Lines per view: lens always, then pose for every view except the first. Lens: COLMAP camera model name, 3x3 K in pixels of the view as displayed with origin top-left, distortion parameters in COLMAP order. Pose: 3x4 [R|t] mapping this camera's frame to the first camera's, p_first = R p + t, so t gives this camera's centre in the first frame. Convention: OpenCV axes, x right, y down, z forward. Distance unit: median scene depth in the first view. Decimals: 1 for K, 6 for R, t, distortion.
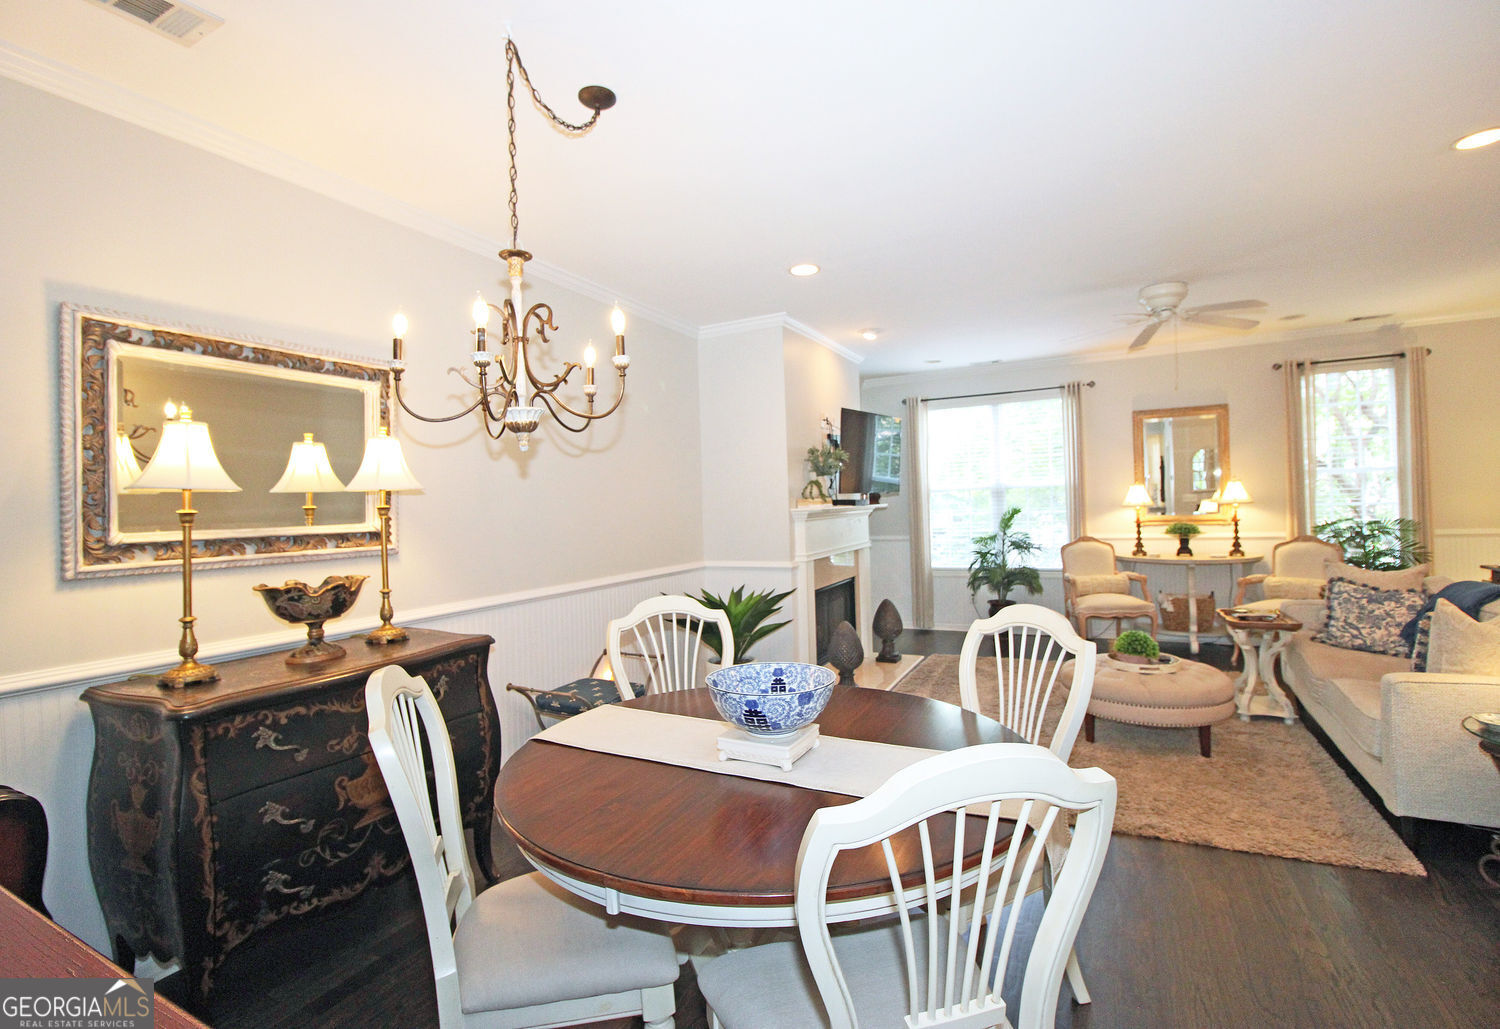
lens RADIAL K [[746.4, 0, 761.2], [0, 746.4, 499.9], [0, 0, 1]] dist [-0.025447, -0.003480]
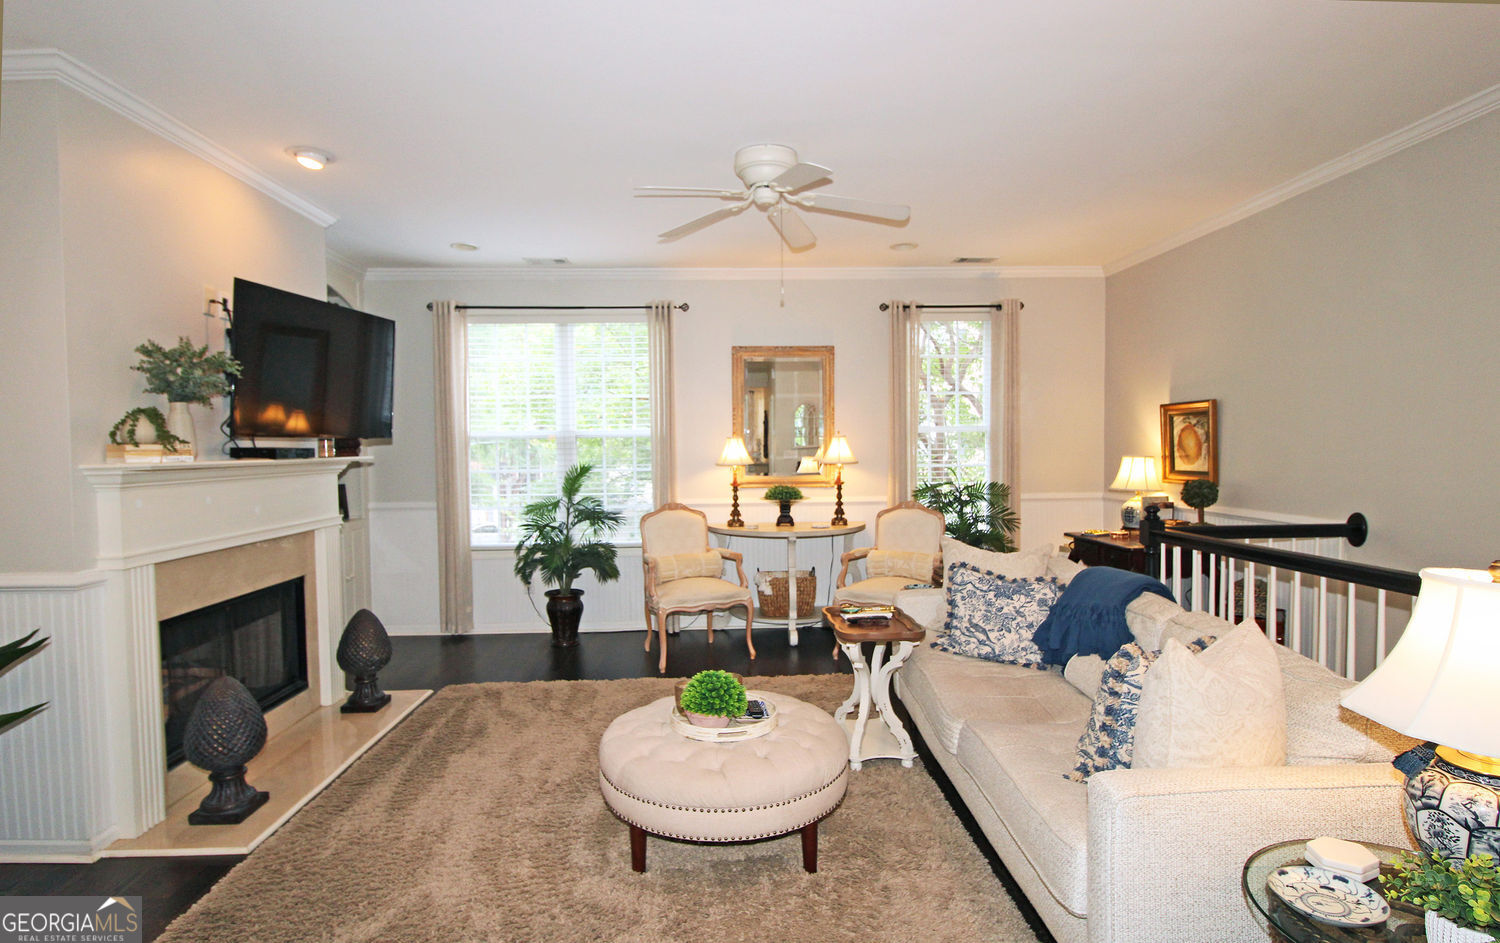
lens RADIAL K [[756.7, 0, 749.3], [0, 756.7, 472.0], [0, 0, 1]] dist [0.000023, -0.000198]
pose [[0.890241, 0.009001, 0.455400, 0.158503], [-0.021690, 0.999508, 0.022644, -0.002773], [-0.454972, -0.030036, 0.889999, 0.280200]]
